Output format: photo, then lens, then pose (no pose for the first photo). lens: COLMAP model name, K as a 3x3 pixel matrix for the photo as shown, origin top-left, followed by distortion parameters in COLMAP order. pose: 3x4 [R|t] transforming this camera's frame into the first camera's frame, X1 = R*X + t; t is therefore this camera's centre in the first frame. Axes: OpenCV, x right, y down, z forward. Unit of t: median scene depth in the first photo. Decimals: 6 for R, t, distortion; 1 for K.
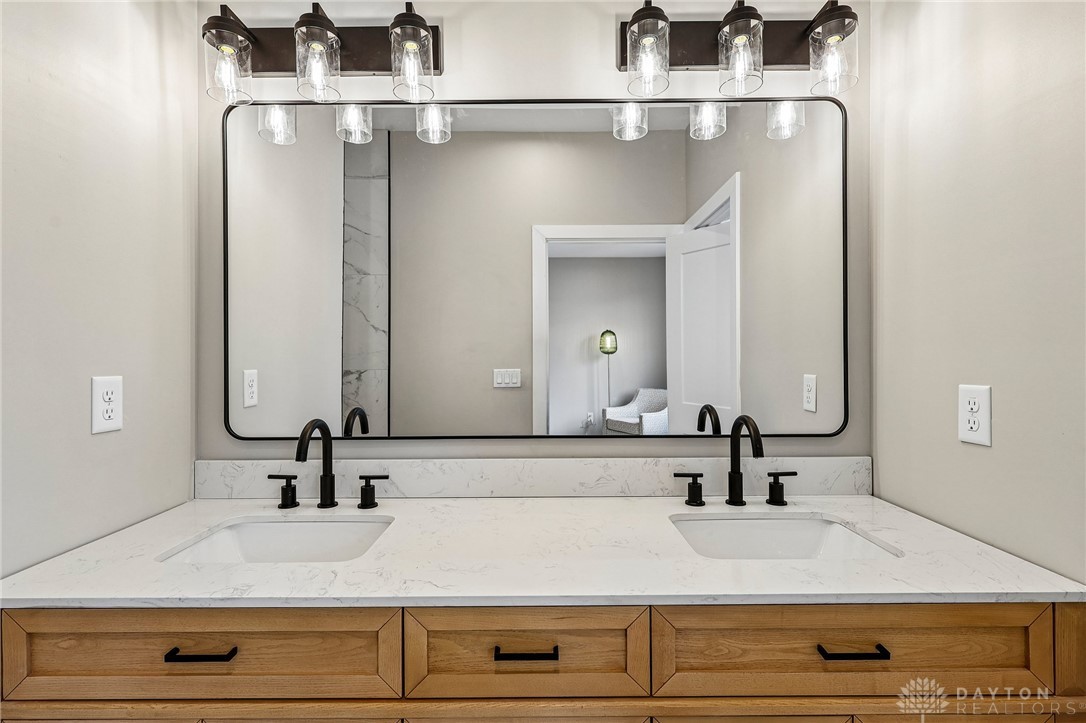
lens RADIAL K [[503.2, 0, 539.3], [0, 503.2, 357.8], [0, 0, 1]] dist [-0.000300, 0.001202]
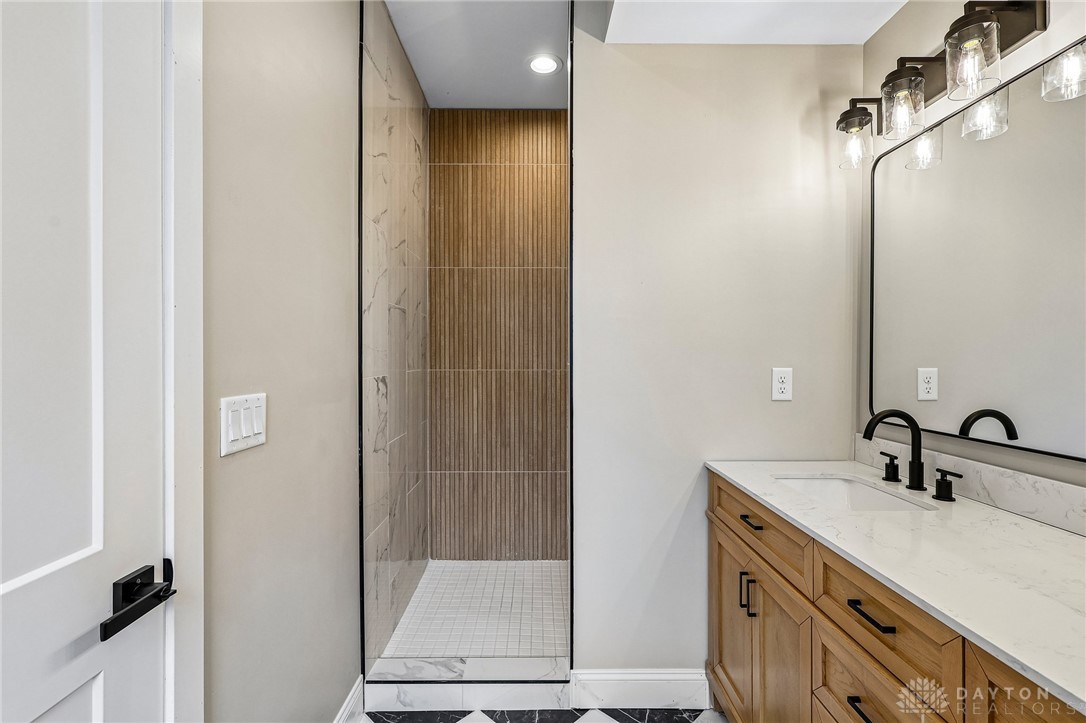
lens RADIAL K [[503.2, 0, 543.9], [0, 503.2, 356.8], [0, 0, 1]] dist [-0.000300, 0.001202]
pose [[0.012336, 0.006887, -0.999900, 0.708581], [-0.002922, 0.999972, 0.006851, -0.008524], [0.999920, 0.002837, 0.012356, 0.148547]]
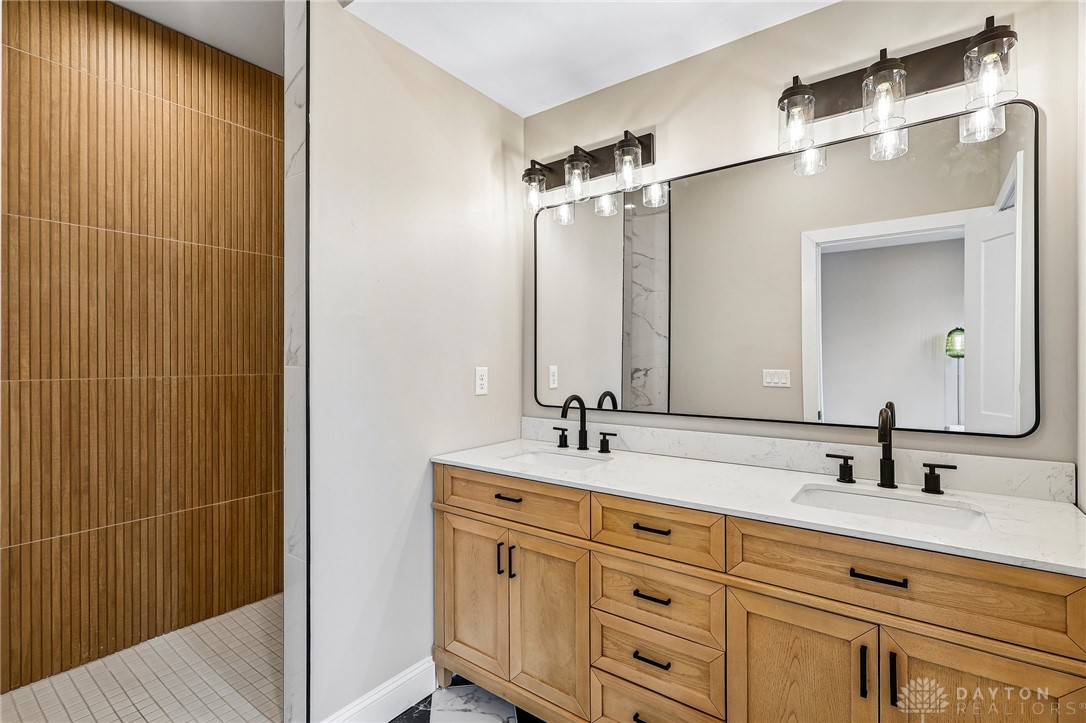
lens RADIAL K [[503.2, 0, 539.9], [0, 503.2, 357.2], [0, 0, 1]] dist [-0.000300, 0.001202]
pose [[0.801594, 0.001117, -0.597867, 0.445505], [-0.003080, 0.999993, -0.002262, 0.000707], [0.597860, 0.003655, 0.801592, -0.394328]]
